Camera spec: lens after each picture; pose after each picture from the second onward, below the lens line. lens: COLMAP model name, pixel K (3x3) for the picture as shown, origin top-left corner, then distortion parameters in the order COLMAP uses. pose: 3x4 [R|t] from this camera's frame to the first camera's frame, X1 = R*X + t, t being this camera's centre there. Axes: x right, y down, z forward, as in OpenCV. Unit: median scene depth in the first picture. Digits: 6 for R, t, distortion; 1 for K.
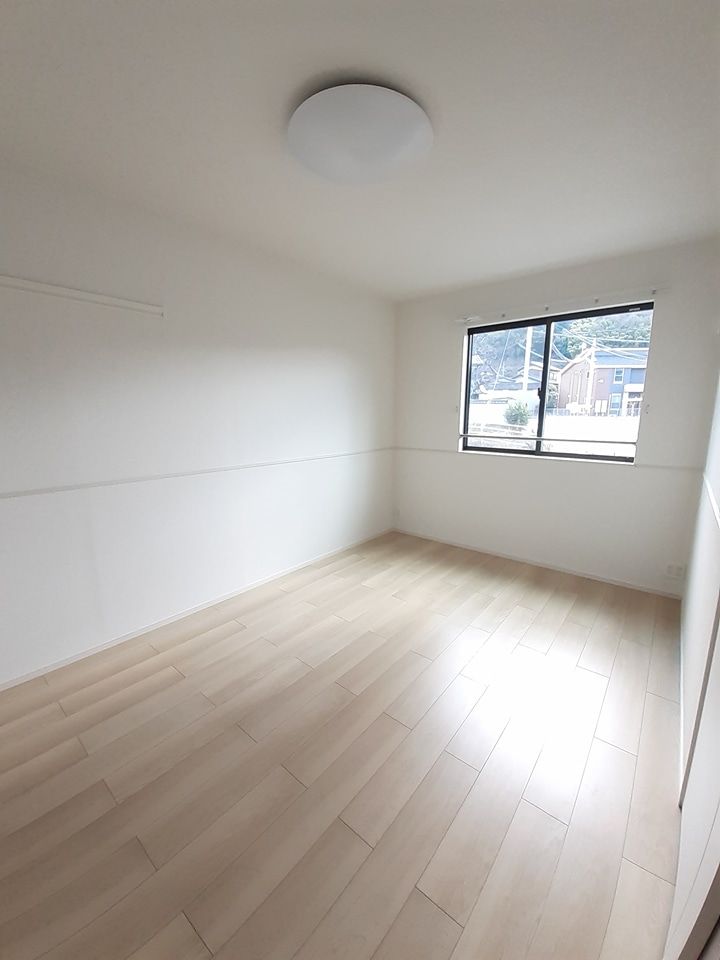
lens RADIAL K [[385.5, 0, 360.0], [0, 385.5, 480.0], [0, 0, 1]] dist [-0.001998, -0.000335]
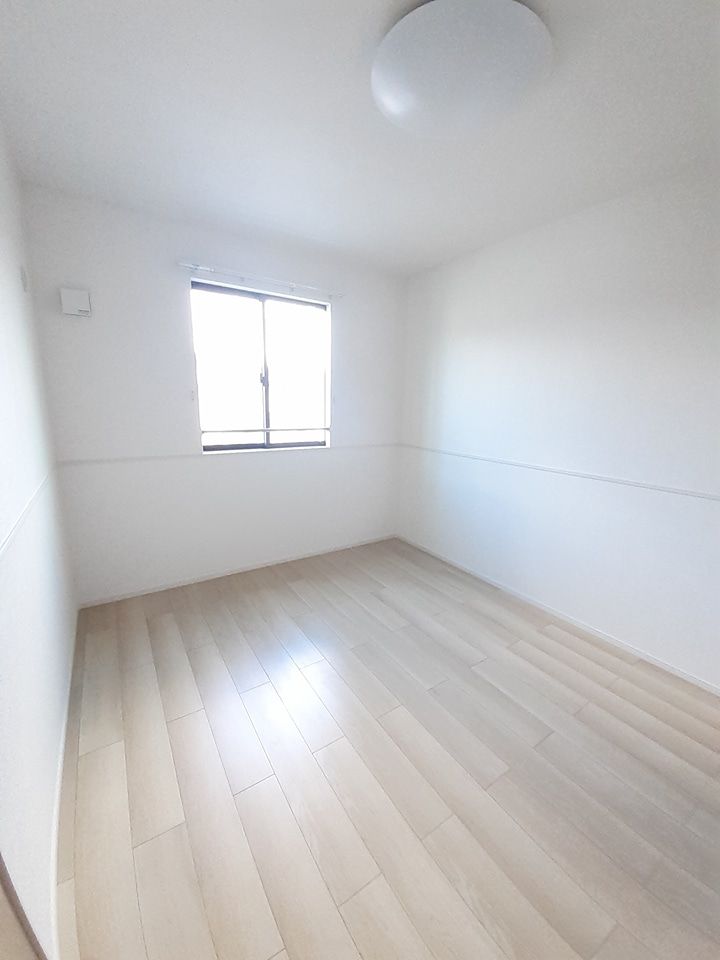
lens RADIAL K [[385.5, 0, 360.0], [0, 385.5, 480.0], [0, 0, 1]] dist [-0.001998, -0.000335]
pose [[0.294913, -0.178684, 0.938669, -0.337260], [0.152226, 0.978599, 0.138458, -0.084693], [-0.943320, 0.102057, 0.315802, 0.526094]]
